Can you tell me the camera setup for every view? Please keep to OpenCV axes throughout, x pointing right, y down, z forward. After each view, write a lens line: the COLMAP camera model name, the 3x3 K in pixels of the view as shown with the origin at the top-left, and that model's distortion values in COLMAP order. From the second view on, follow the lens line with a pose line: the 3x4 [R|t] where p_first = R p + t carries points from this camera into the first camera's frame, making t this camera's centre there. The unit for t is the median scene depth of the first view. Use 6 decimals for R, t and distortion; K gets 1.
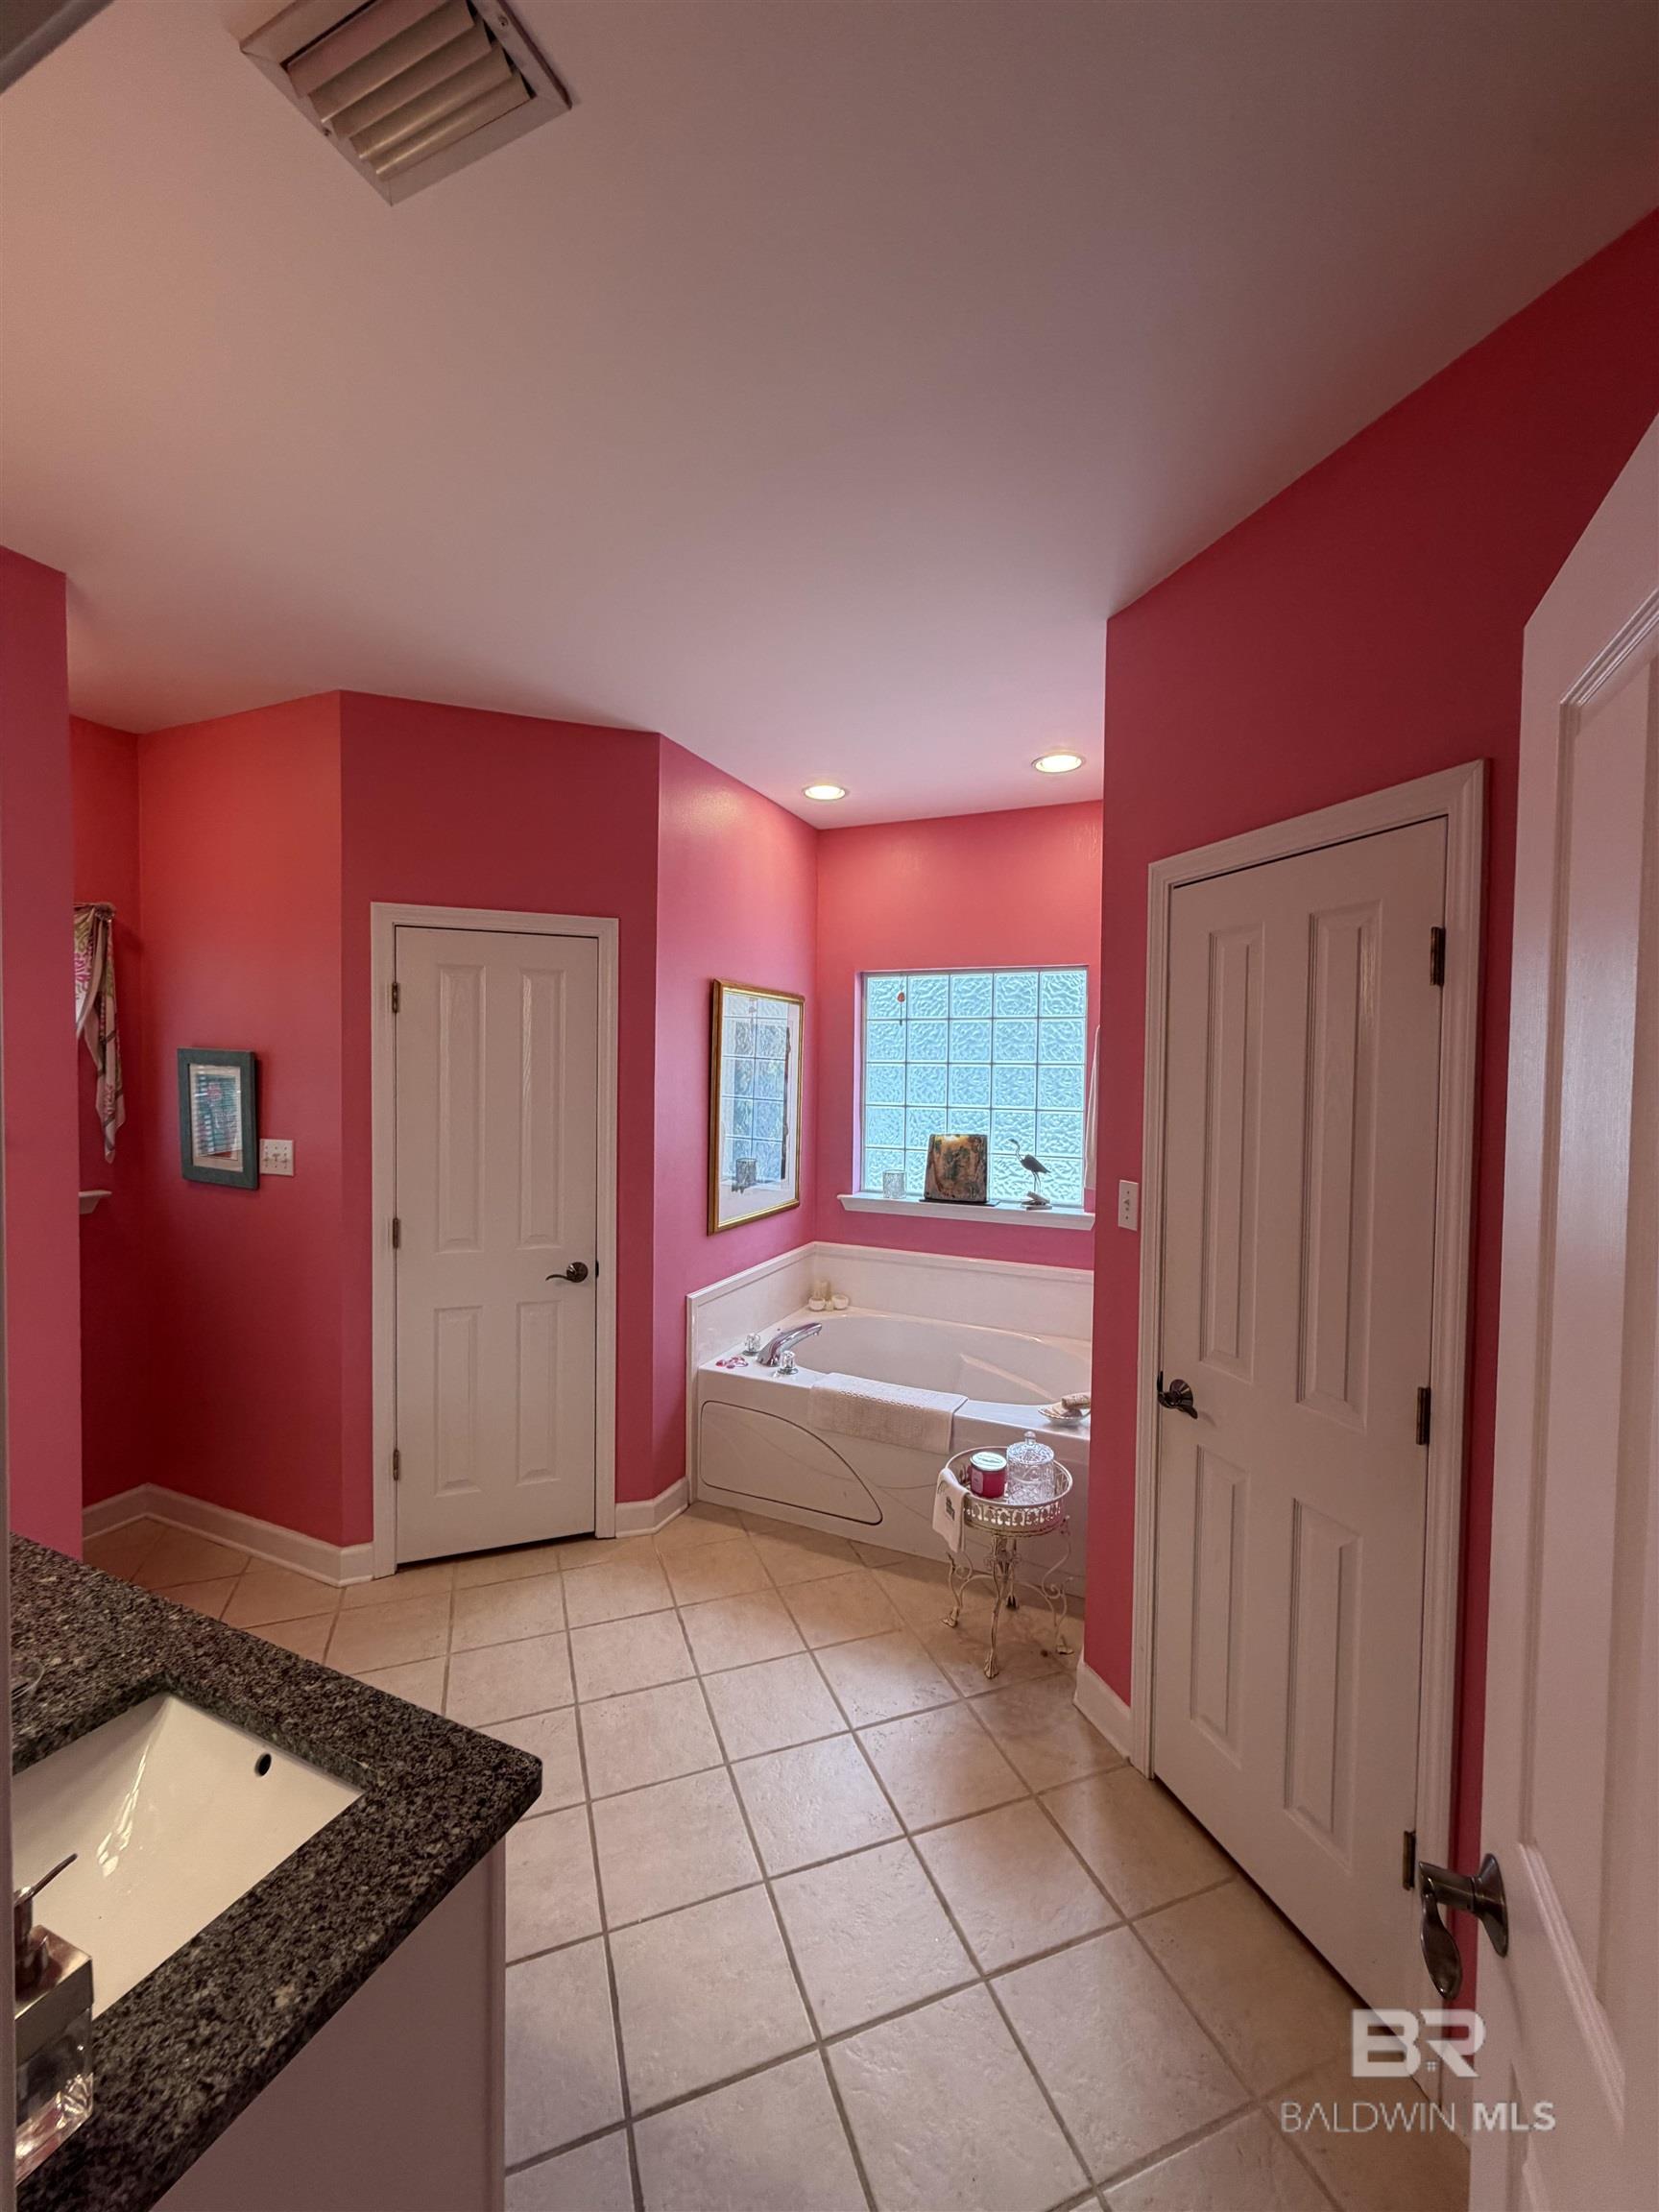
lens RADIAL K [[880.7, 0, 829.9], [0, 880.7, 1096.5], [0, 0, 1]] dist [-0.001373, 0.000158]
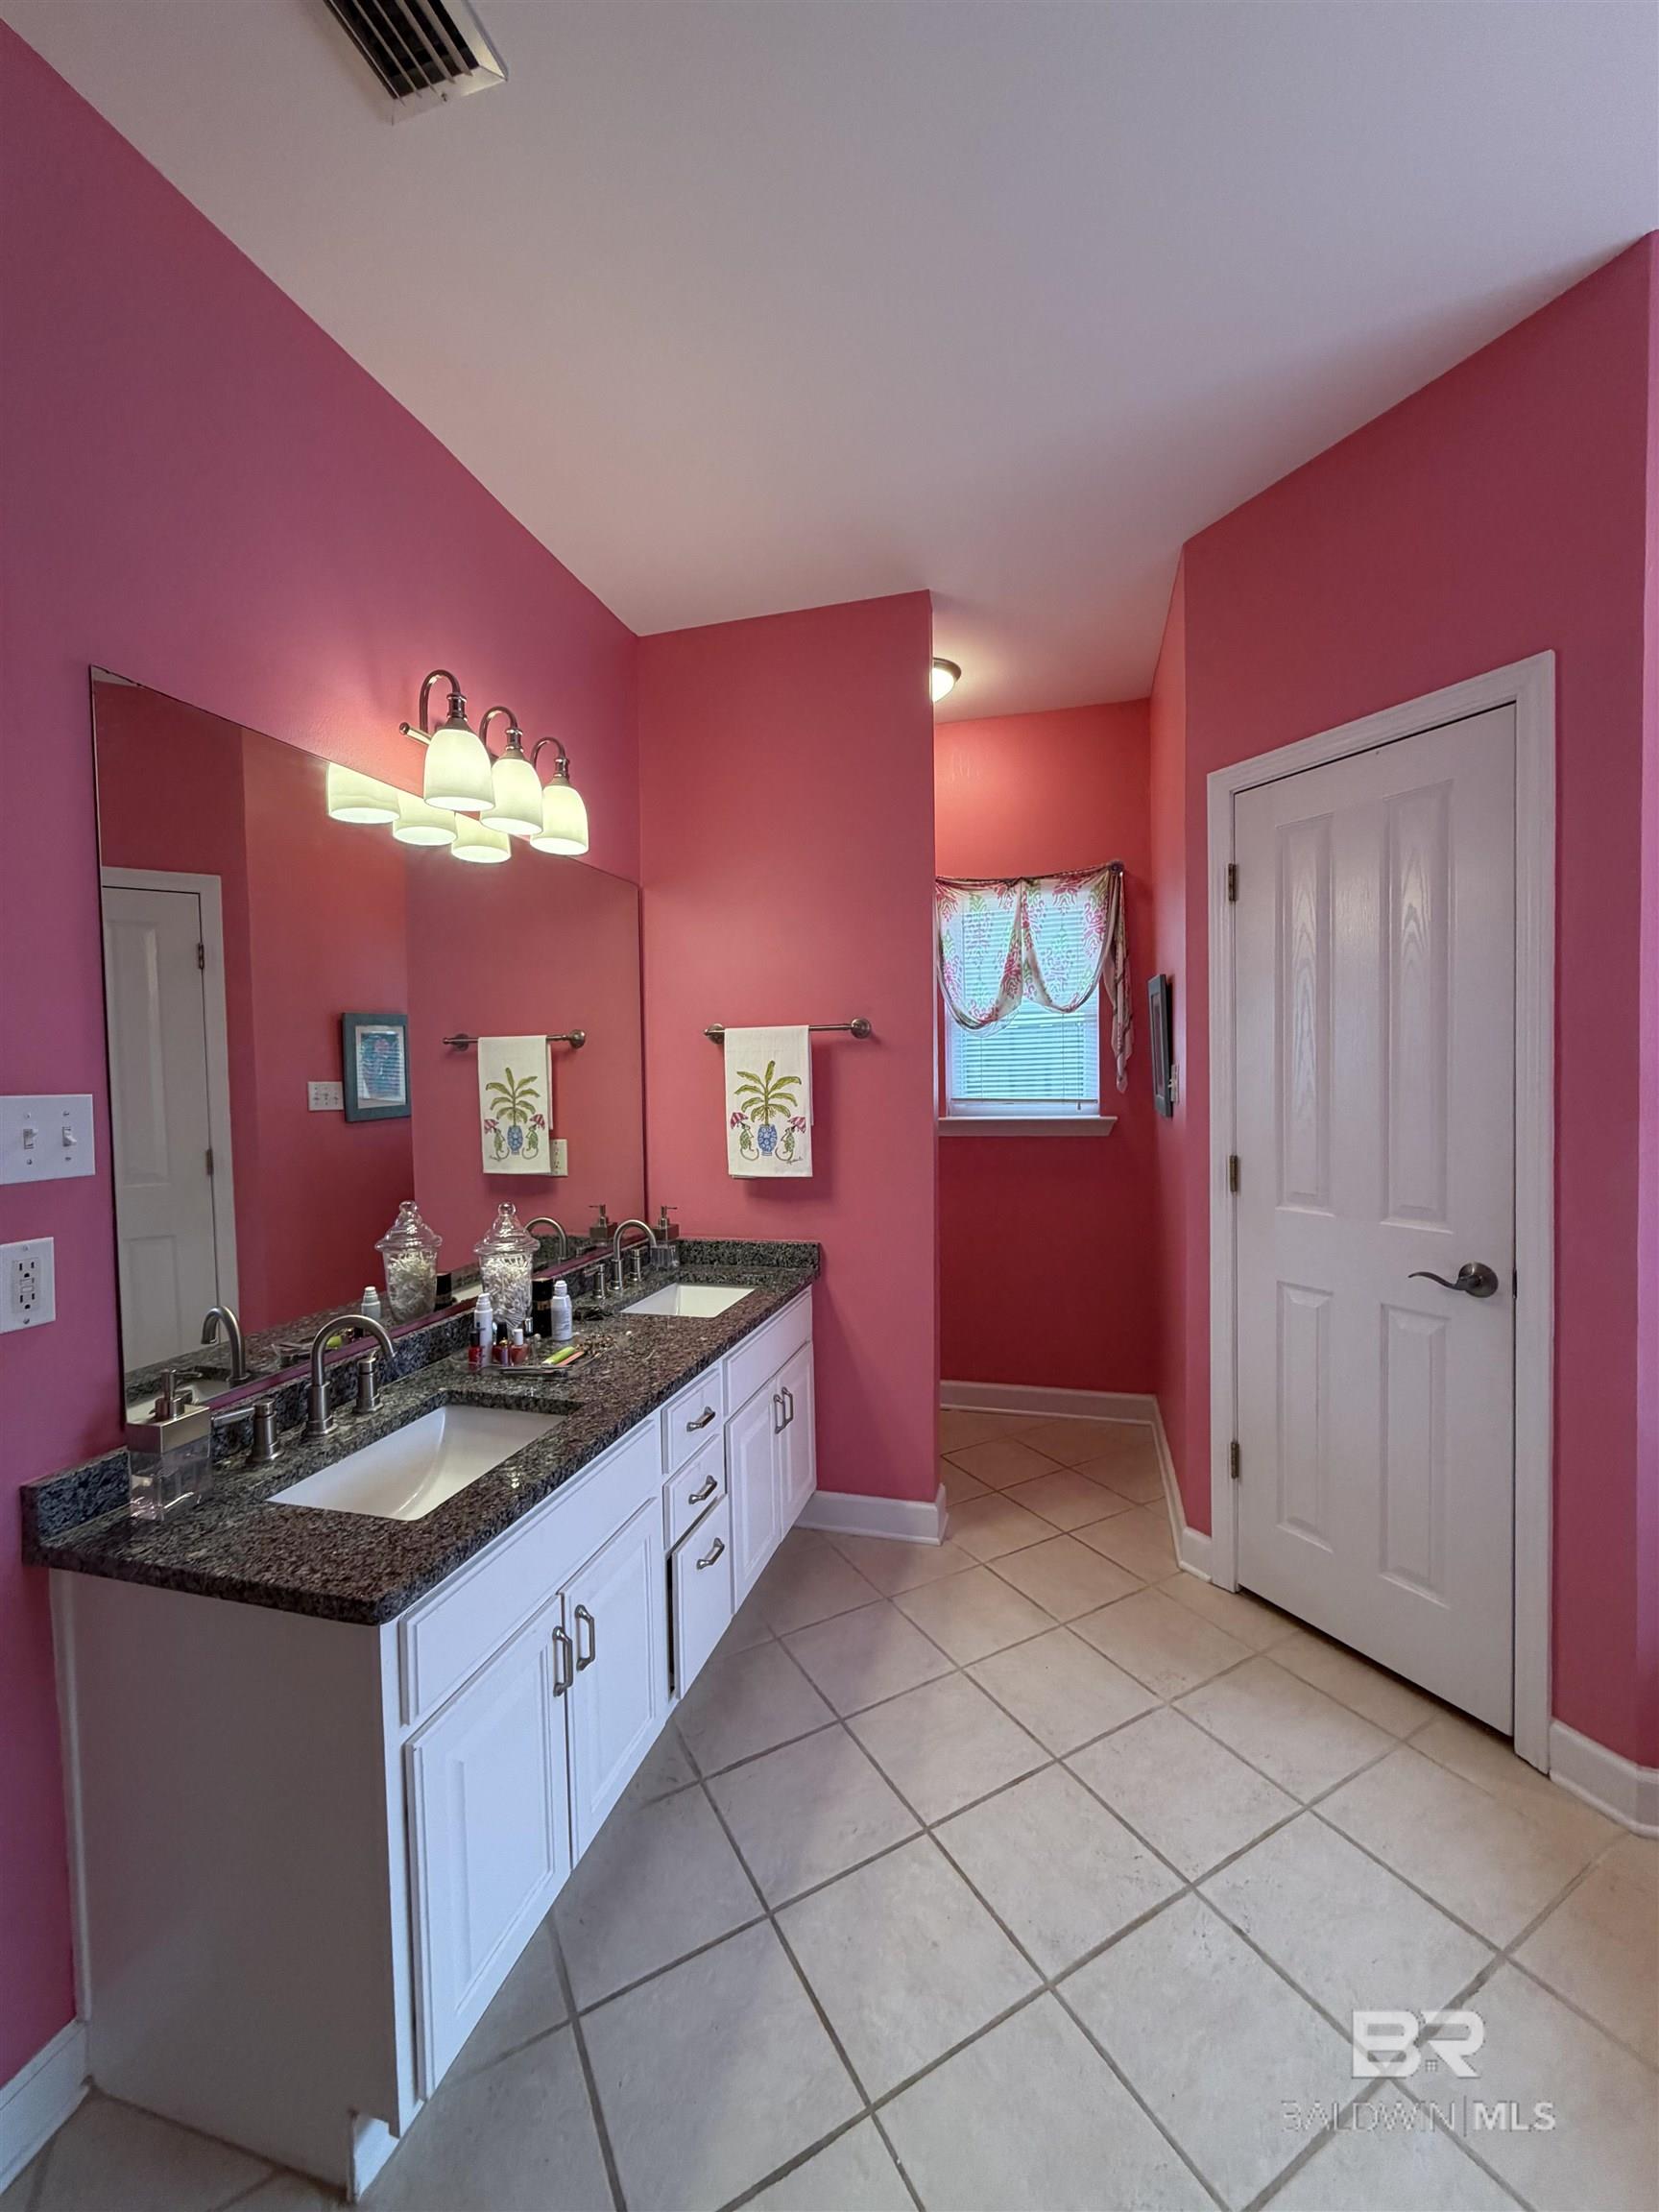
lens RADIAL K [[880.7, 0, 829.9], [0, 880.7, 1096.5], [0, 0, 1]] dist [-0.001373, 0.000158]
pose [[0.139678, 0.011133, -0.990134, 0.215277], [-0.010236, 0.999900, 0.009799, 0.066748], [0.990144, 0.008766, 0.139778, 0.432375]]
